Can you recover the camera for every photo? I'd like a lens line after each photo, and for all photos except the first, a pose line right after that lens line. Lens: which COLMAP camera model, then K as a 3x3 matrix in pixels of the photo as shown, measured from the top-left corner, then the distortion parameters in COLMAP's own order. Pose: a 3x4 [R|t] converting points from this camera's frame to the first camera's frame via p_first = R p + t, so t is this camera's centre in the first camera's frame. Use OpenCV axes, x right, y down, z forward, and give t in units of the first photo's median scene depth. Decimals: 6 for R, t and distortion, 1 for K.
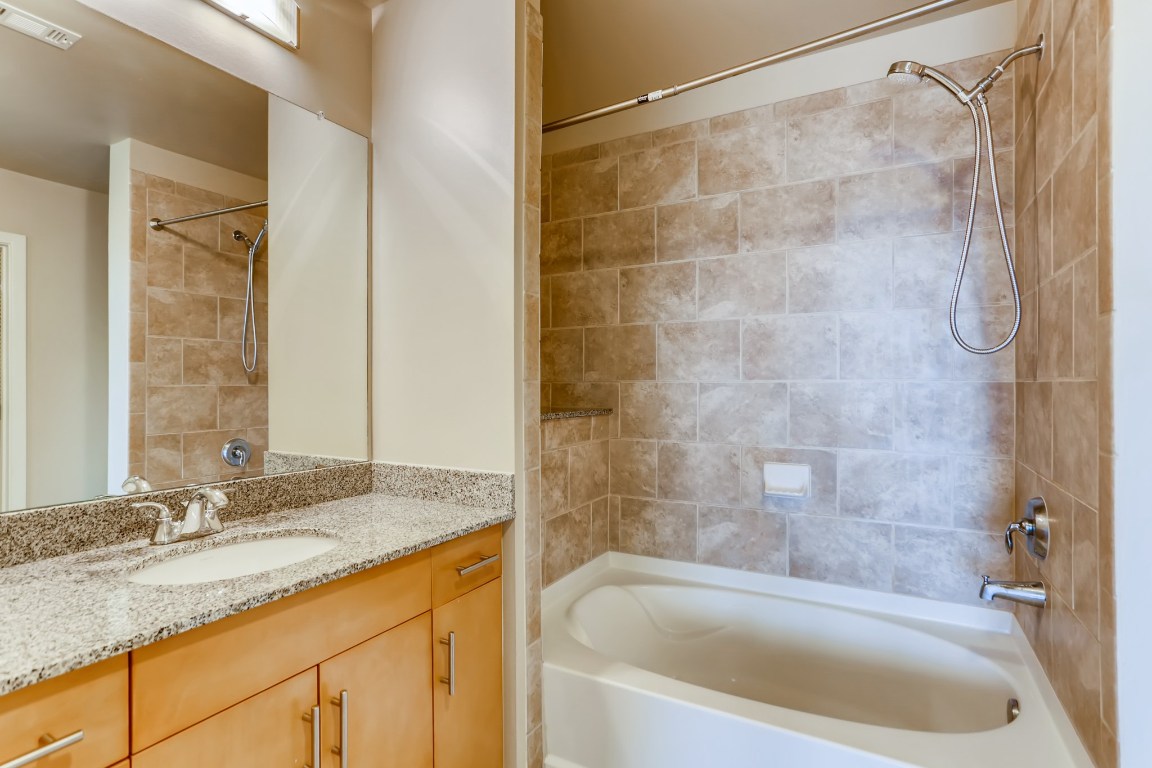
lens RADIAL K [[565.9, 0, 576.0], [0, 565.9, 389.3], [0, 0, 1]] dist [-0.035321, 0.023410]
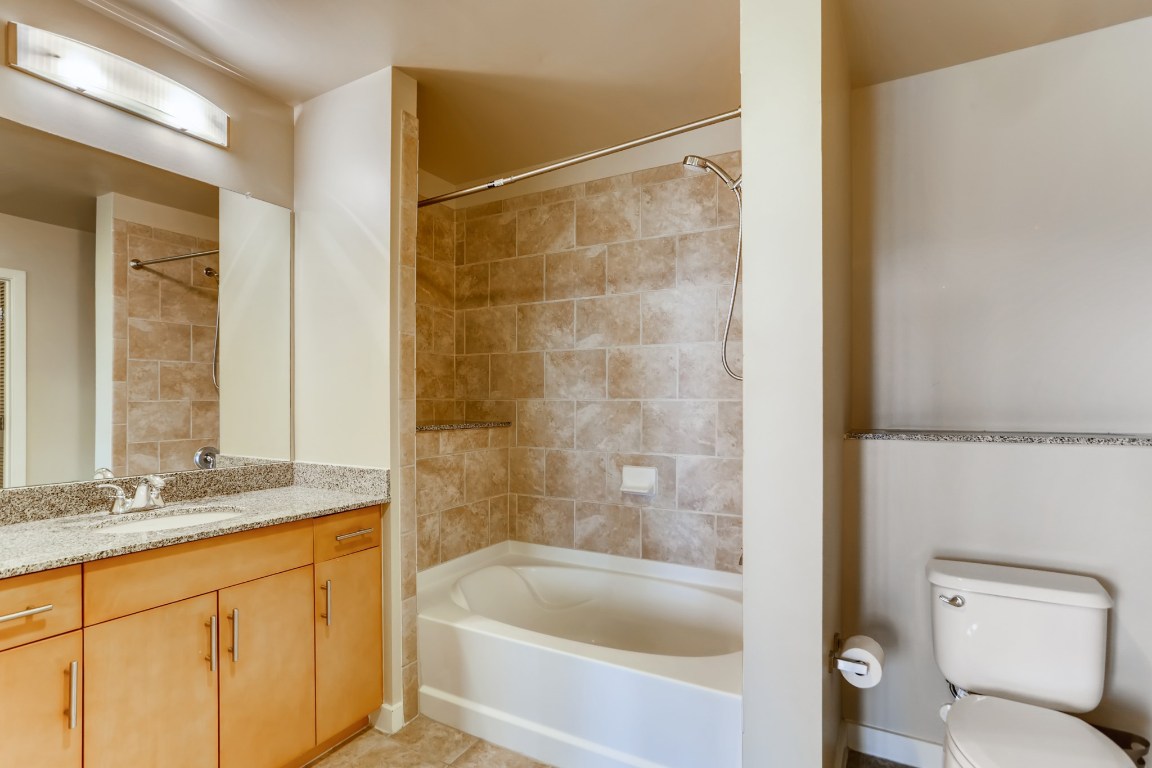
lens RADIAL K [[562.9, 0, 576.0], [0, 562.9, 408.4], [0, 0, 1]] dist [-0.035878, 0.023824]
pose [[0.999992, 0.003916, -0.001026, 0.251470], [-0.003910, 0.999971, 0.006531, -0.003258], [0.001052, -0.006527, 0.999978, -0.242669]]
